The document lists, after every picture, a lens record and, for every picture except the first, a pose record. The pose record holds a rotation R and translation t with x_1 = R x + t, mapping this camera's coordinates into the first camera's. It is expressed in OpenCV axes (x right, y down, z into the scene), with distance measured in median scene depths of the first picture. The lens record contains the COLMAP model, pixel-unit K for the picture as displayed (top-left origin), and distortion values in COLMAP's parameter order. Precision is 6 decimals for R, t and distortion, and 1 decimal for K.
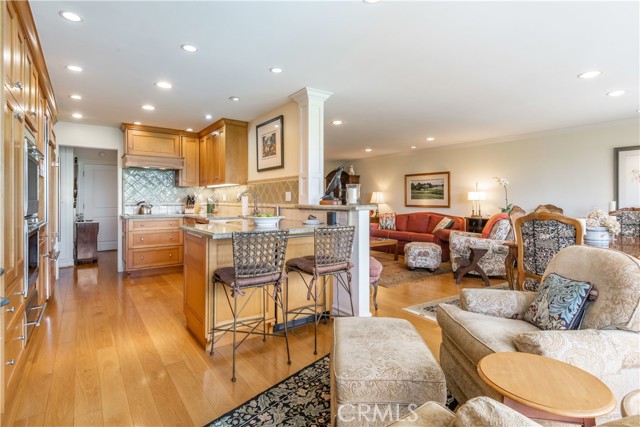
lens RADIAL K [[328.7, 0, 320.8], [0, 328.7, 200.9], [0, 0, 1]] dist [0.018562, -0.000187]
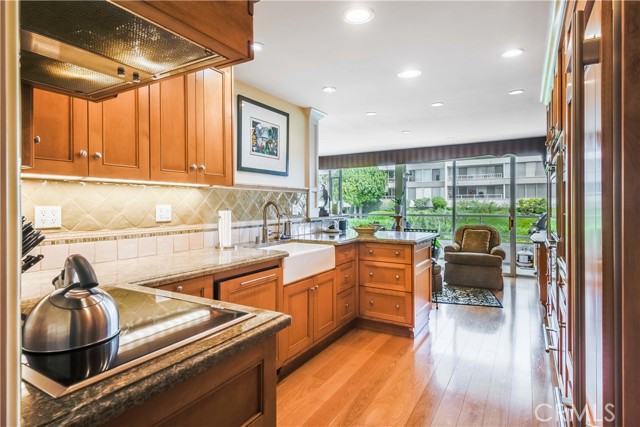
lens RADIAL K [[344.1, 0, 318.5], [0, 344.1, 202.6], [0, 0, 1]] dist [0.039650, -0.000497]
pose [[-0.398584, 0.001917, 0.917130, -0.736579], [0.003109, 0.999995, -0.000739, -0.023050], [-0.917127, 0.002556, -0.398588, 0.979926]]
